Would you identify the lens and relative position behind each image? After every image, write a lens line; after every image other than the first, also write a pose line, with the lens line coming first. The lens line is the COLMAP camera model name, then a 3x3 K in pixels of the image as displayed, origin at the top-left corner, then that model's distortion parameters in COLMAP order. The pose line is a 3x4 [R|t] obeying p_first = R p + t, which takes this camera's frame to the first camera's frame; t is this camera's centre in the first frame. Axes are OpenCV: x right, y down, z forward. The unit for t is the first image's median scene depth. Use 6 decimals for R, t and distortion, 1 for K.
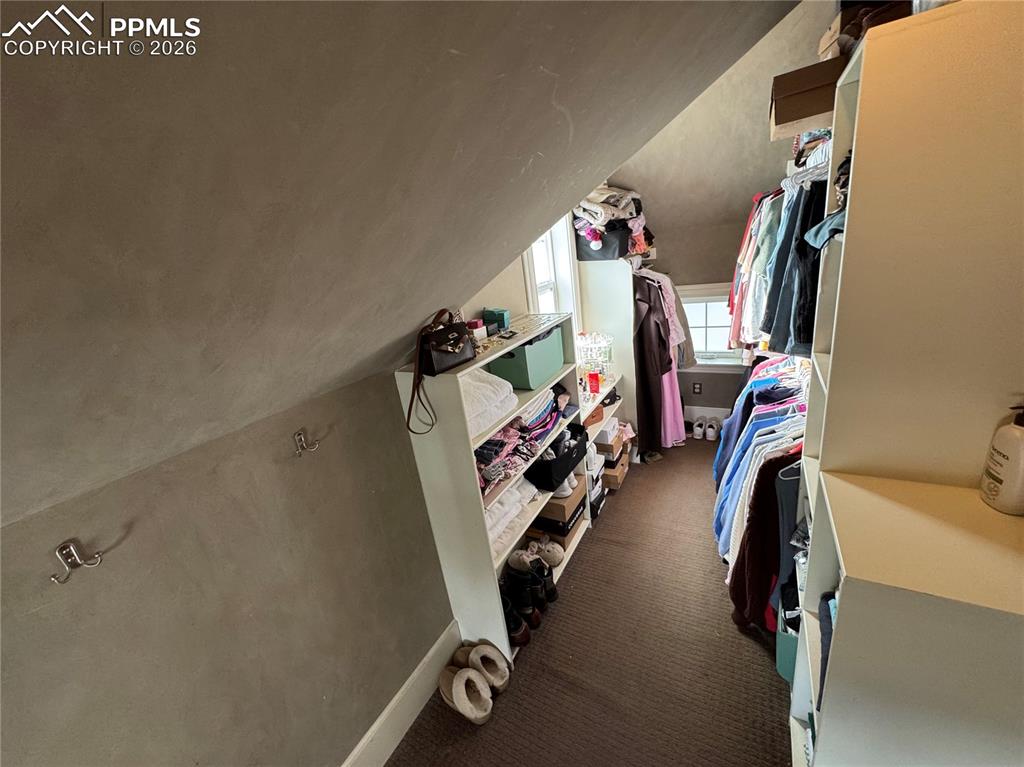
lens RADIAL K [[410.9, 0, 510.4], [0, 410.9, 385.0], [0, 0, 1]] dist [-0.003215, 0.000615]
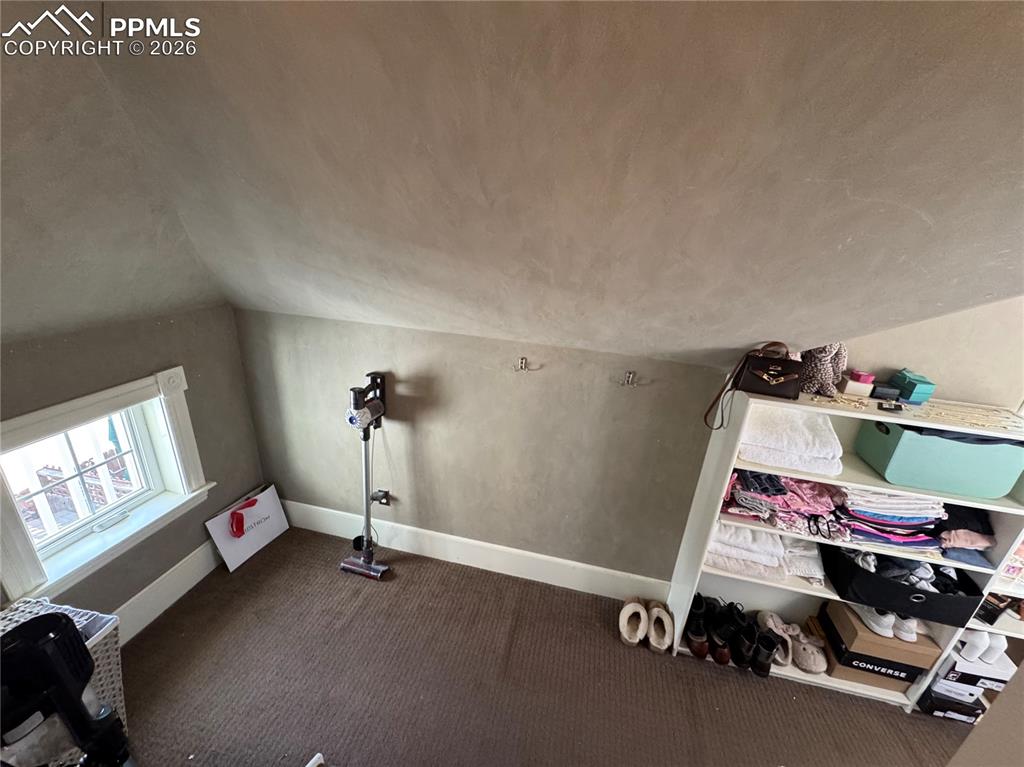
lens RADIAL K [[410.9, 0, 512.2], [0, 410.9, 379.0], [0, 0, 1]] dist [-0.003215, 0.000615]
pose [[0.284346, 0.476484, -0.831932, 0.435293], [-0.405369, 0.846120, 0.346059, -0.143871], [0.868806, 0.238839, 0.433743, -0.040085]]
